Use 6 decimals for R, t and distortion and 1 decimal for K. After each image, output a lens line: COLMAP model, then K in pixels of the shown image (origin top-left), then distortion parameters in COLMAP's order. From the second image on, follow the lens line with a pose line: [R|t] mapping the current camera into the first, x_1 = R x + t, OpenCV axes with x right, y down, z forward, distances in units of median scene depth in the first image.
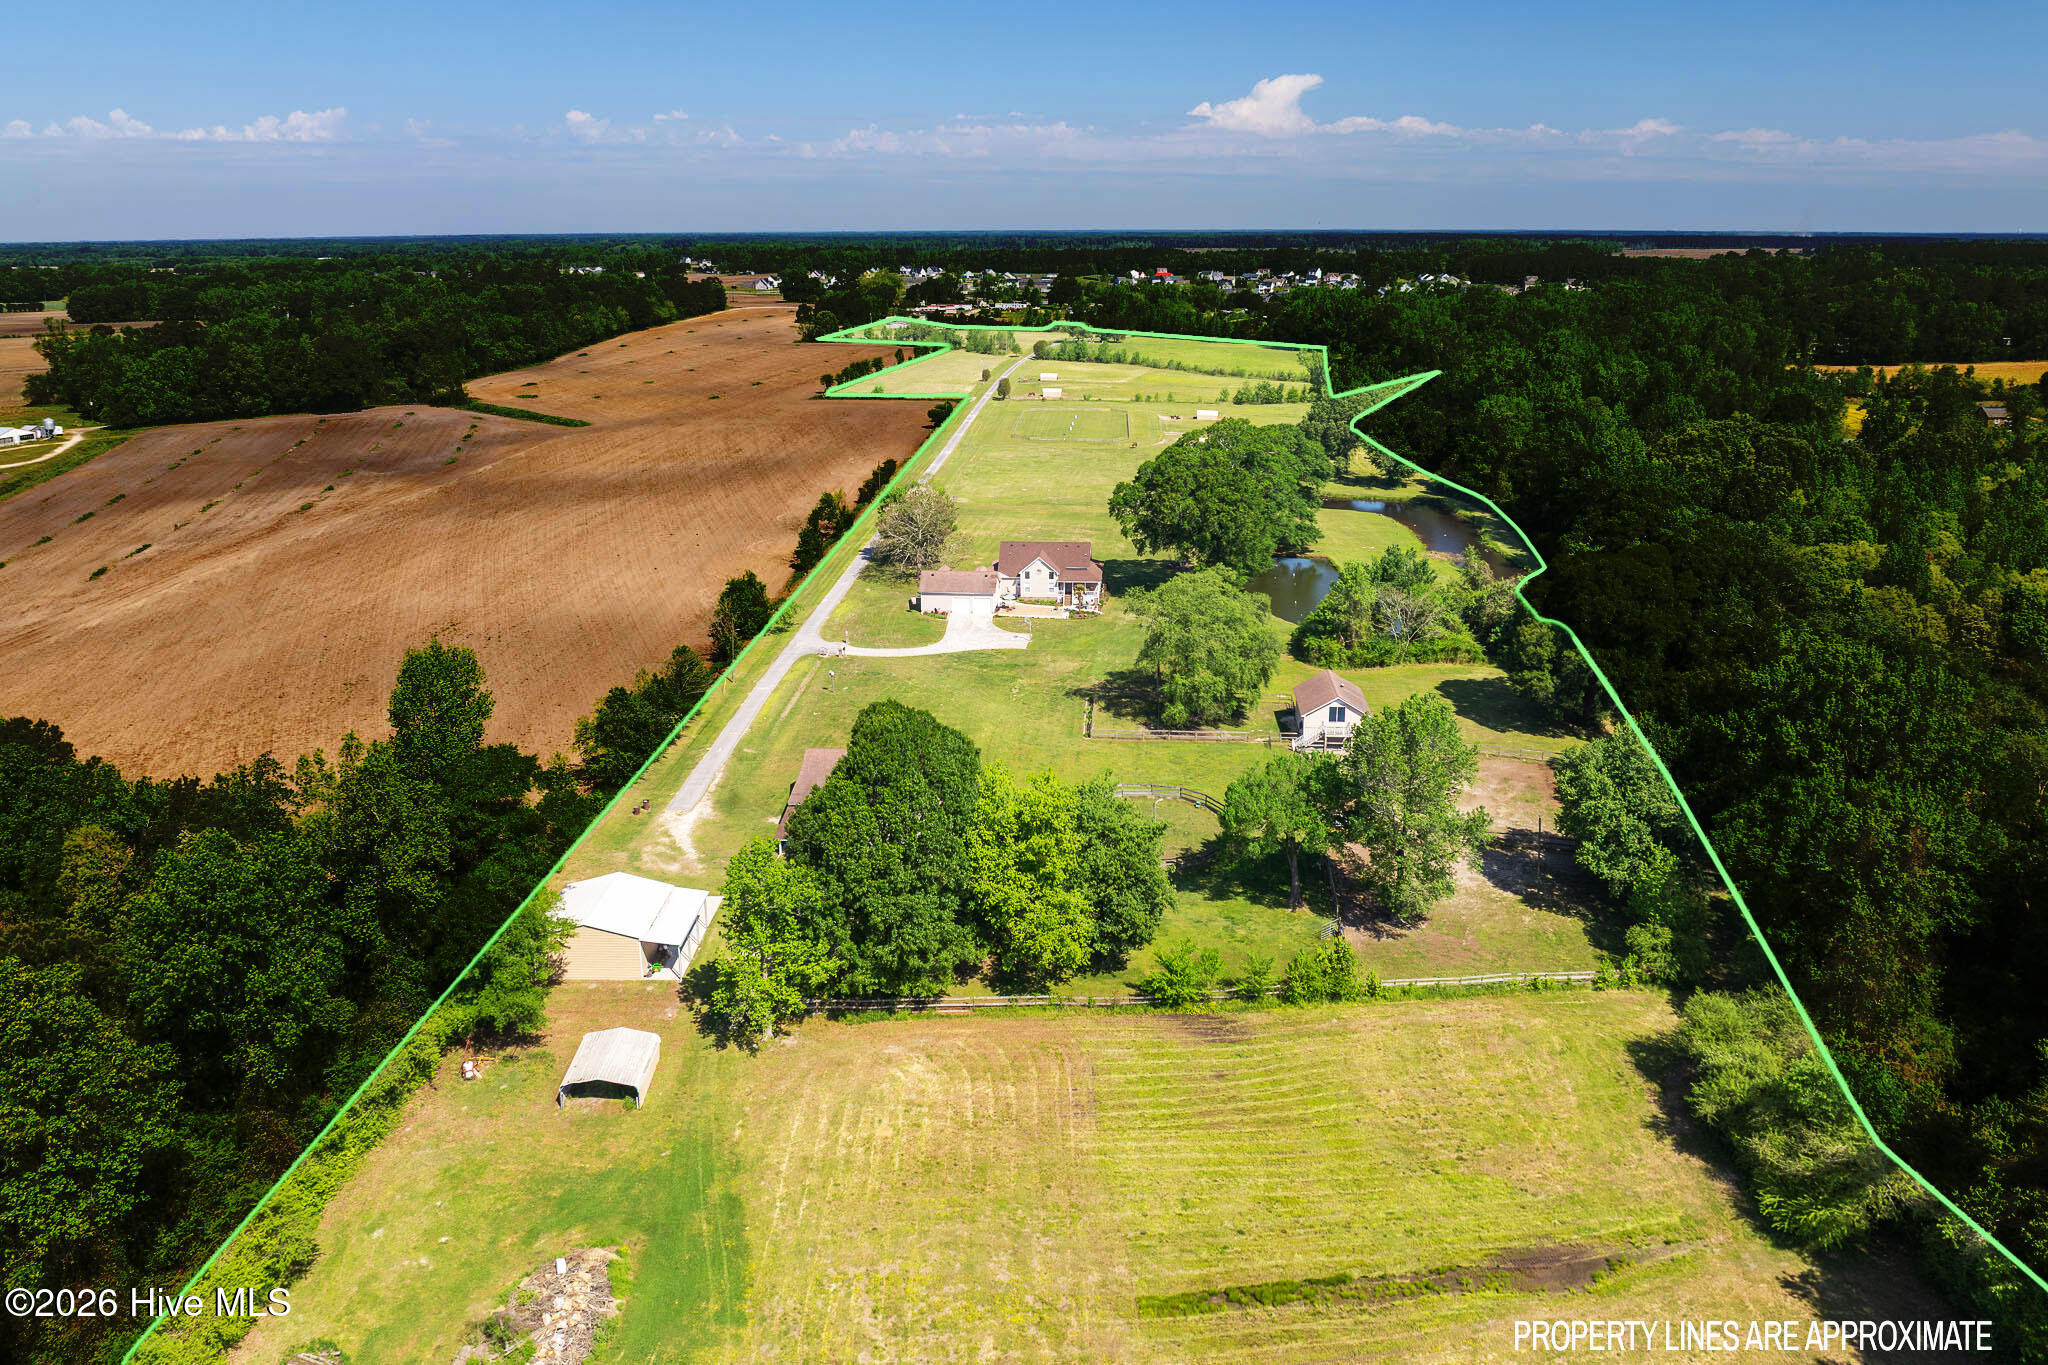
lens RADIAL K [[1424.1, 0, 1024.0], [0, 1424.1, 682.5], [0, 0, 1]] dist [-0.039175, 0.002402]
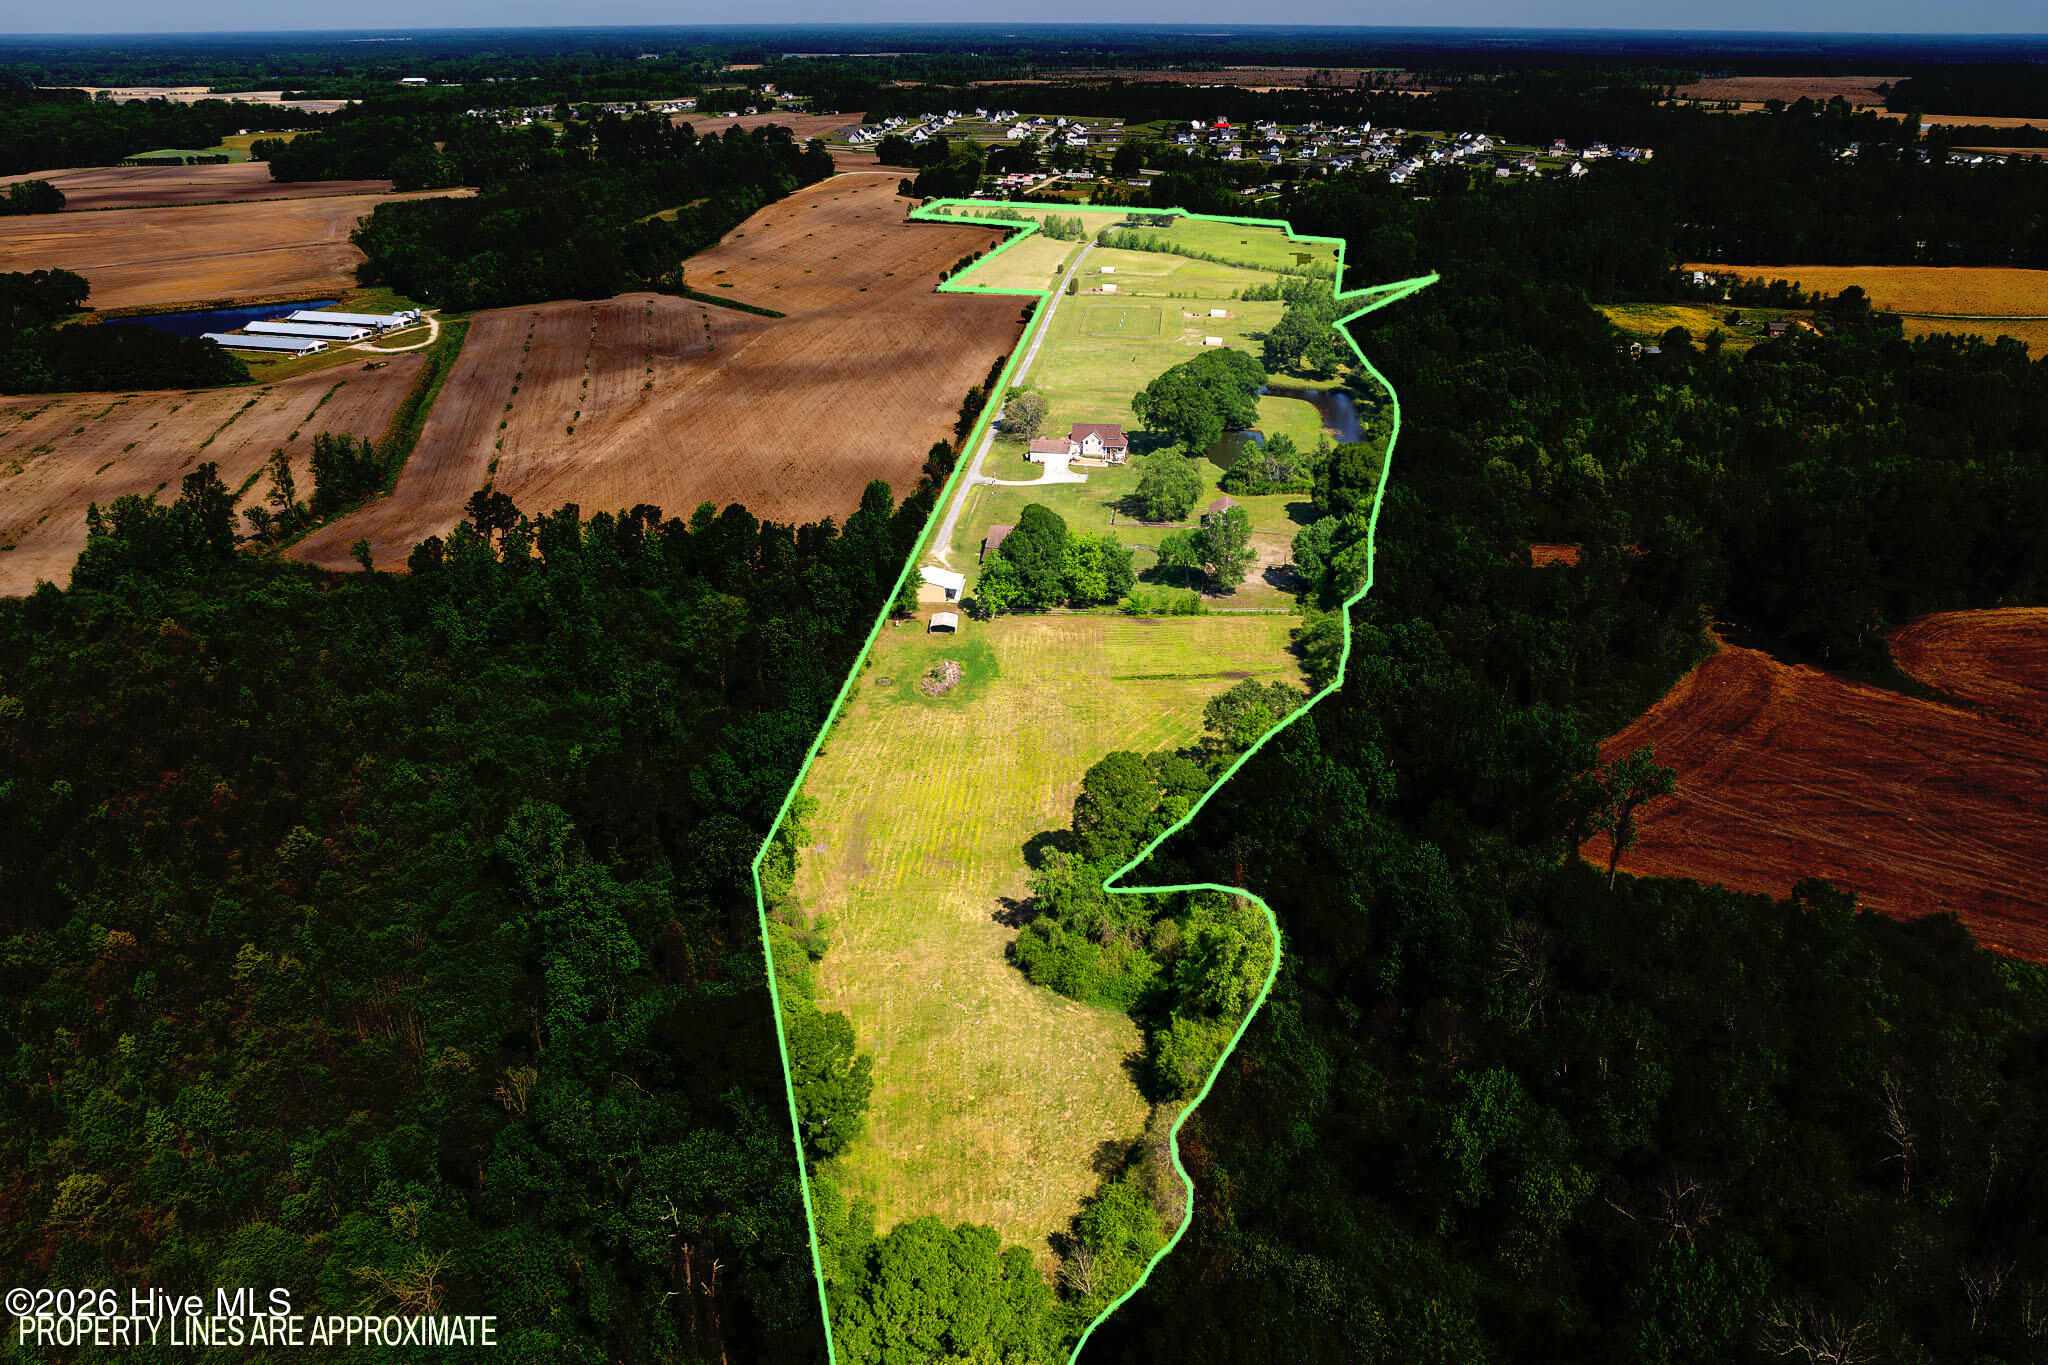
lens RADIAL K [[1424.1, 0, 1024.0], [0, 1424.1, 682.5], [0, 0, 1]] dist [-0.039175, 0.002402]
pose [[0.998953, 0.024592, -0.038576, -0.000021], [-0.019634, 0.992085, 0.124024, 0.008457], [0.041321, -0.123137, 0.991529, -0.994232]]
